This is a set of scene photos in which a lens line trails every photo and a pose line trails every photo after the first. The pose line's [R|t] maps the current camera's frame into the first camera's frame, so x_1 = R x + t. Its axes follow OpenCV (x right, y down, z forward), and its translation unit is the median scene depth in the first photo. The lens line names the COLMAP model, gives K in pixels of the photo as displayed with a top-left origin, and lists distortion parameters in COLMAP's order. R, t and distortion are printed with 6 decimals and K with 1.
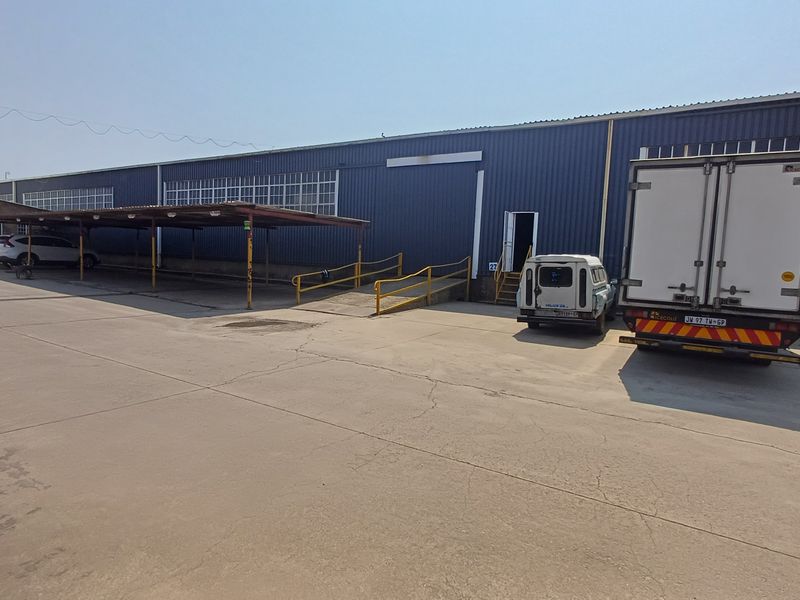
lens RADIAL K [[489.1, 0, 404.9], [0, 489.1, 297.0], [0, 0, 1]] dist [-0.002937, 0.000709]
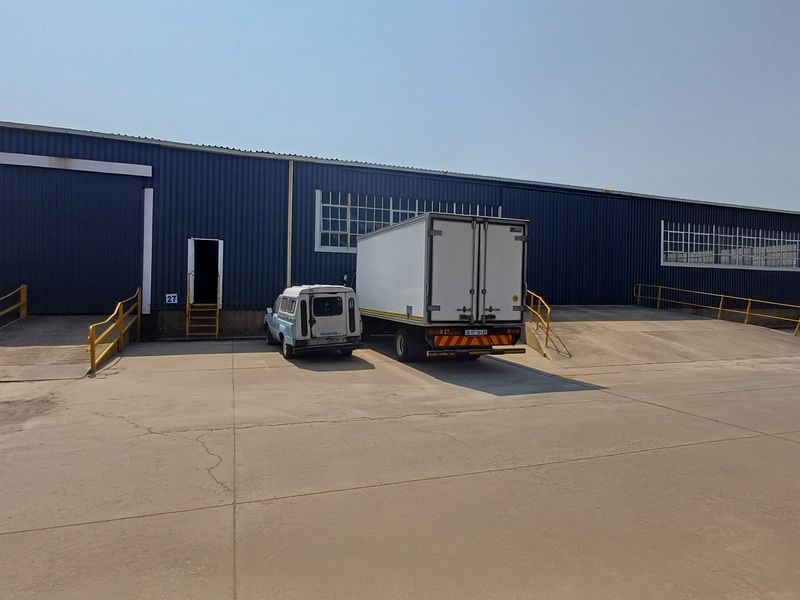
lens RADIAL K [[489.1, 0, 404.9], [0, 489.1, 297.0], [0, 0, 1]] dist [-0.002937, 0.000709]
pose [[0.600295, -0.041220, 0.798715, -0.604843], [0.078983, 0.996845, -0.007916, -0.055360], [-0.795869, 0.067837, 0.601657, 0.304393]]
